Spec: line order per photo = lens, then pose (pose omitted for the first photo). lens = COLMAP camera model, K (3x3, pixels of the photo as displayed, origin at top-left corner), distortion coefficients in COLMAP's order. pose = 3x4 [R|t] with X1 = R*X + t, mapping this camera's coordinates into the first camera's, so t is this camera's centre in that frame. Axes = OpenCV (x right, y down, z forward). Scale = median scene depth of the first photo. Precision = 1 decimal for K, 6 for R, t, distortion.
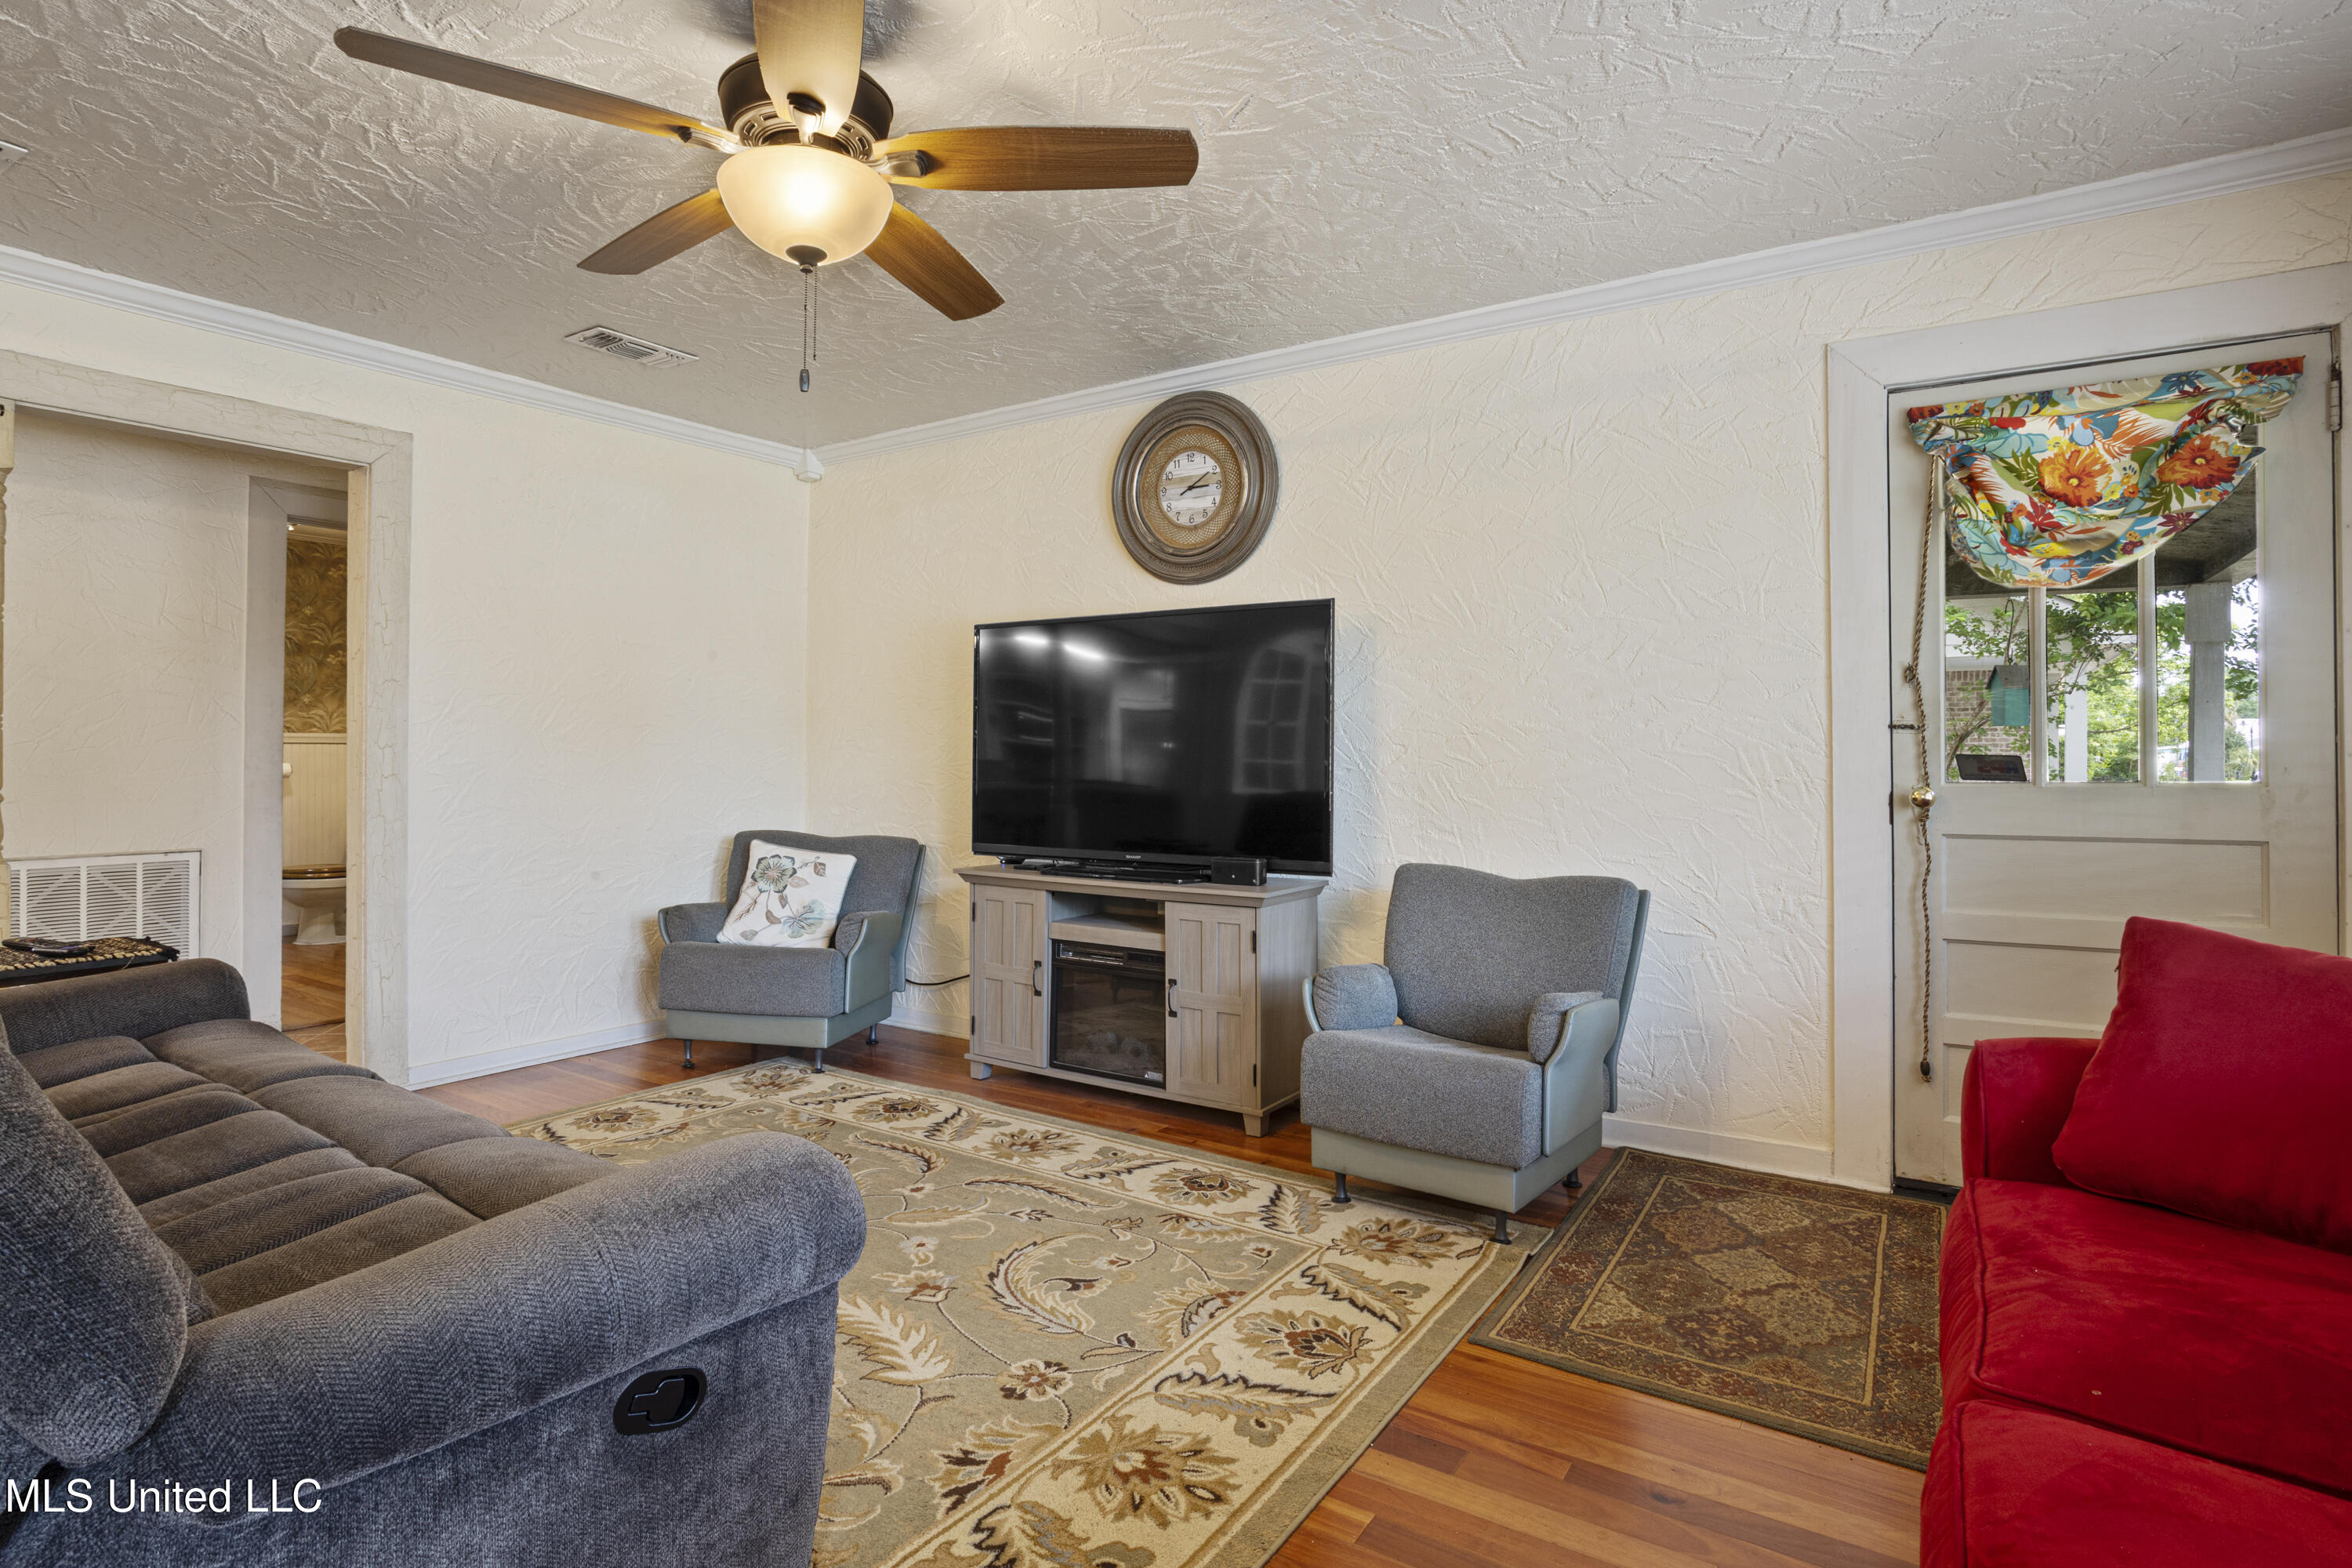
lens RADIAL K [[1226.4, 0, 1181.2], [0, 1226.4, 762.2], [0, 0, 1]] dist [-0.057479, 0.038058]
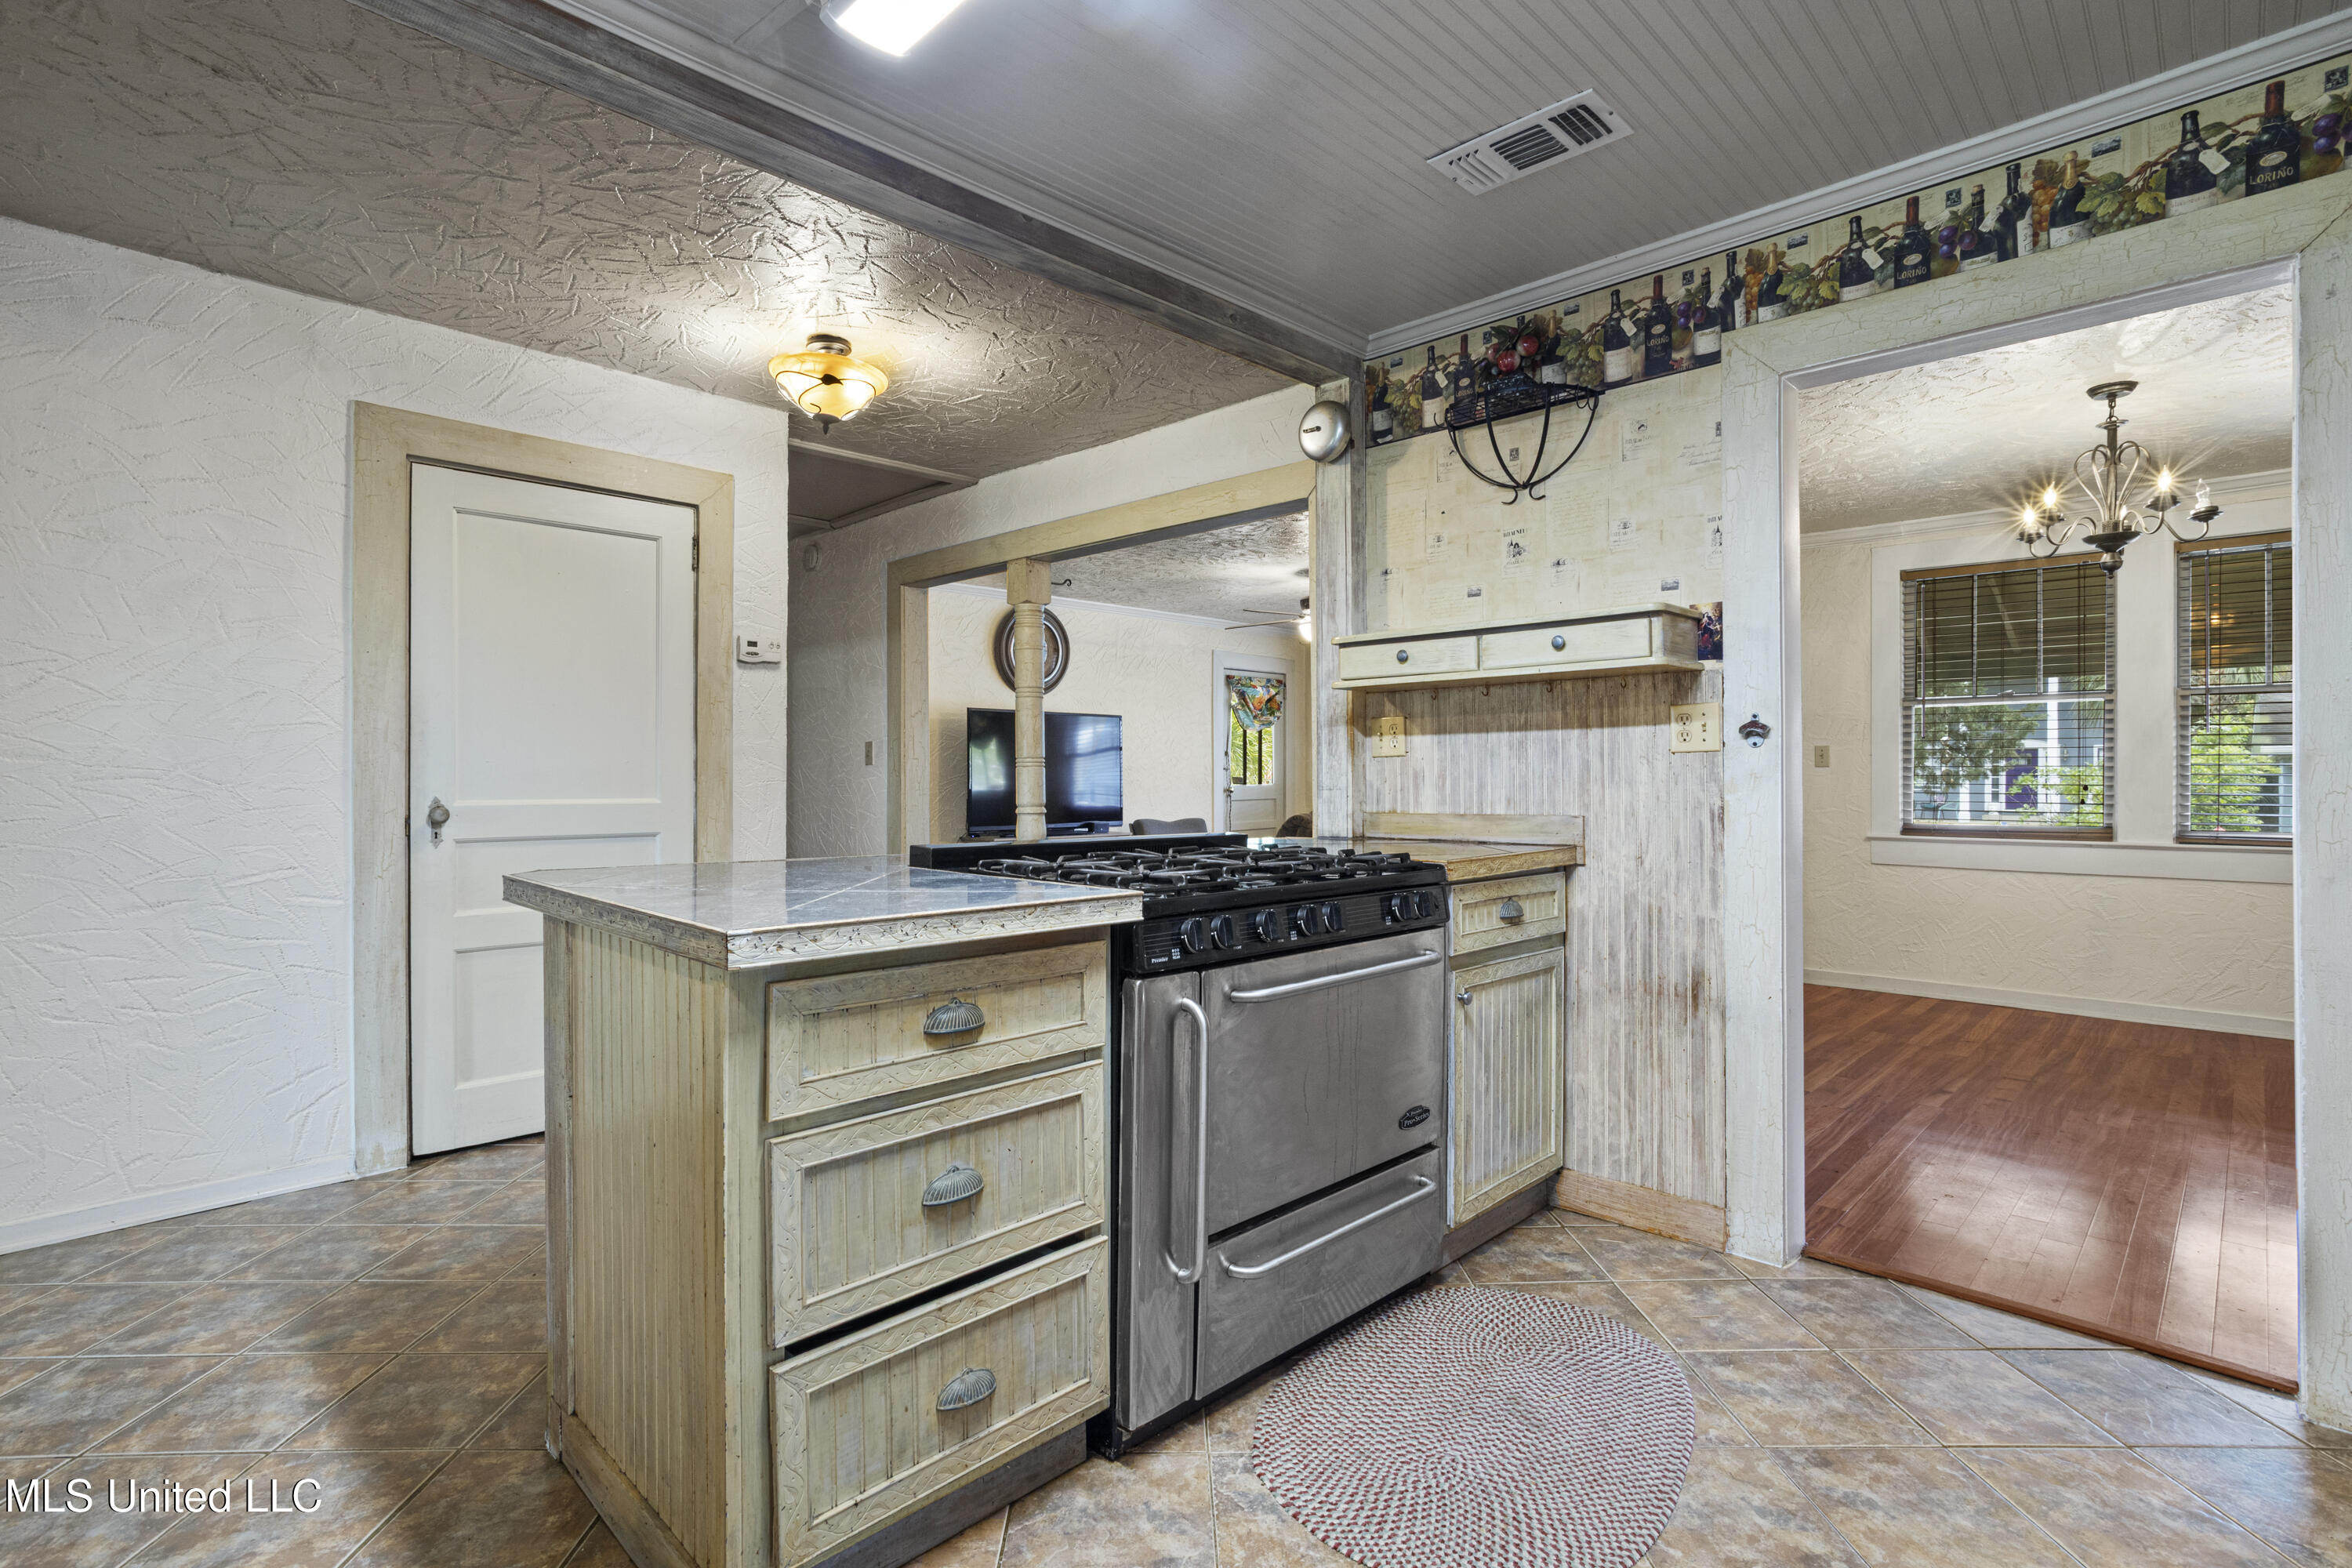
lens RADIAL K [[1122.3, 0, 1176.9], [0, 1122.3, 775.8], [0, 0, 1]] dist [-0.028143, 0.020297]
pose [[0.189941, -0.005203, 0.981782, -2.179903], [0.009798, 0.999946, 0.003403, -0.019696], [-0.981747, 0.008973, 0.189982, 0.465163]]
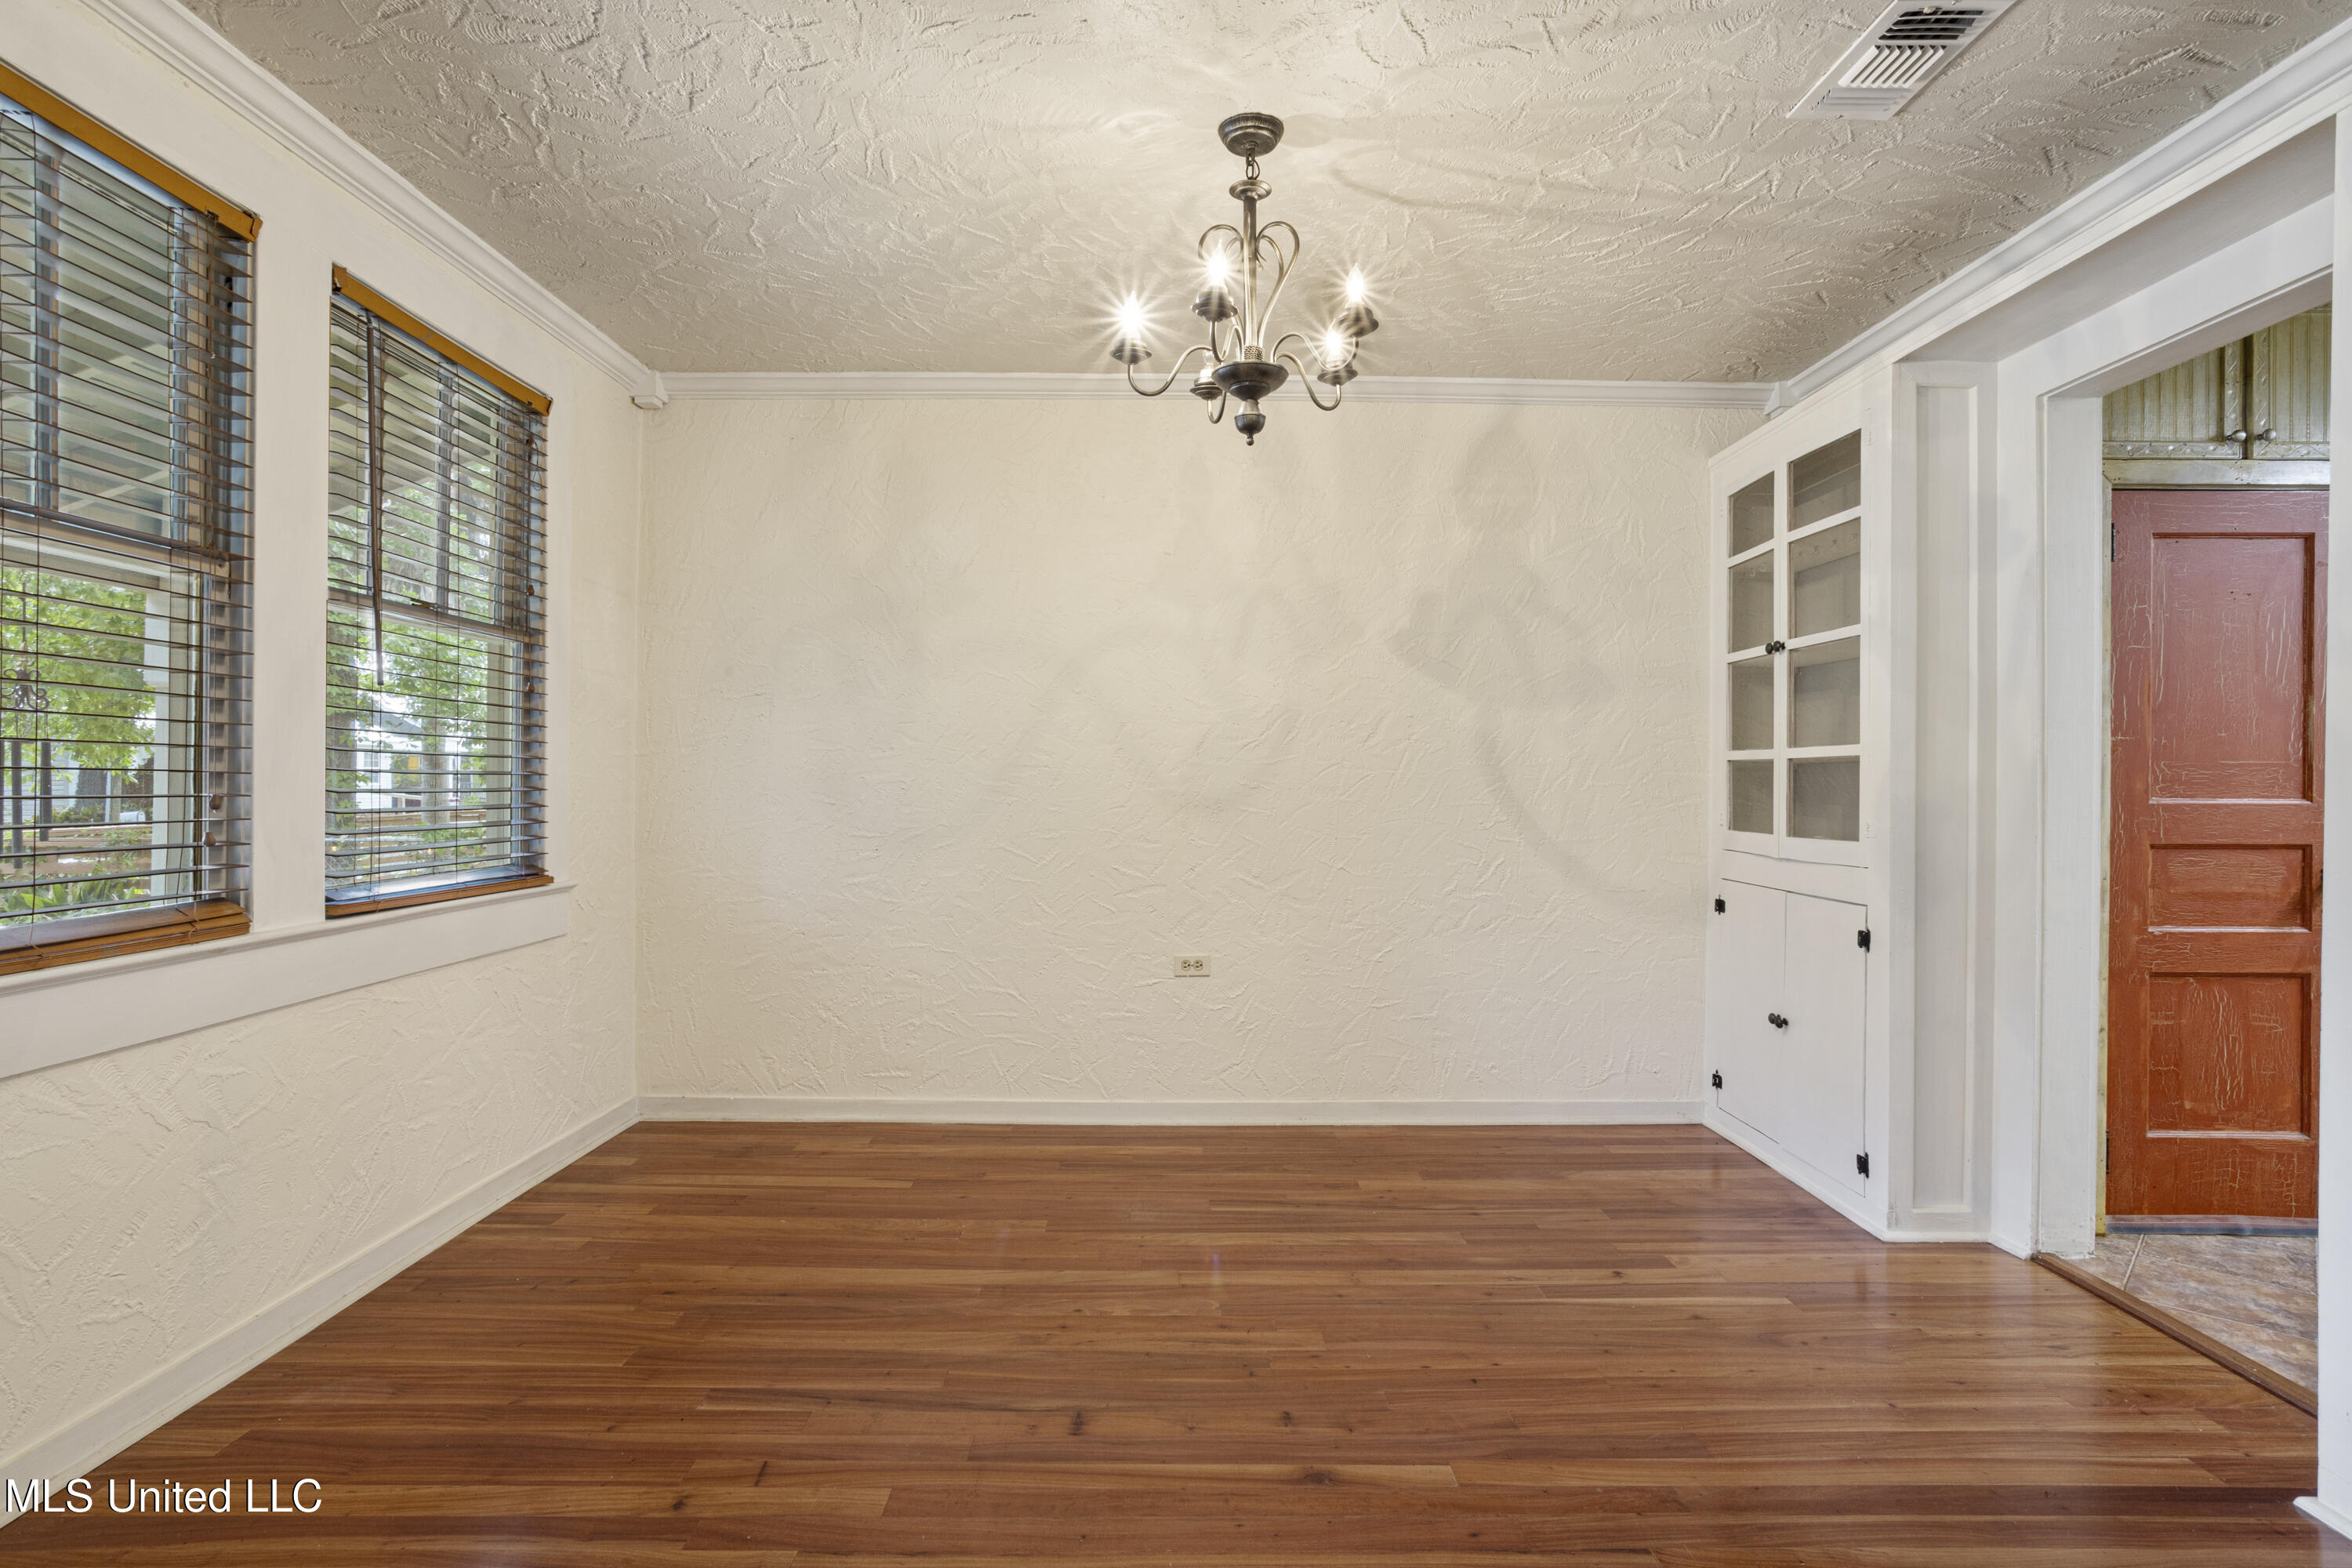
lens RADIAL K [[1192.8, 0, 1172.8], [0, 1192.8, 780.6], [0, 0, 1]] dist [-0.056786, 0.033016]
pose [[-0.832808, -0.011279, -0.553447, -0.609469], [-0.014599, 0.999892, 0.001591, -0.006427], [0.553369, 0.009405, -0.832883, 0.334607]]
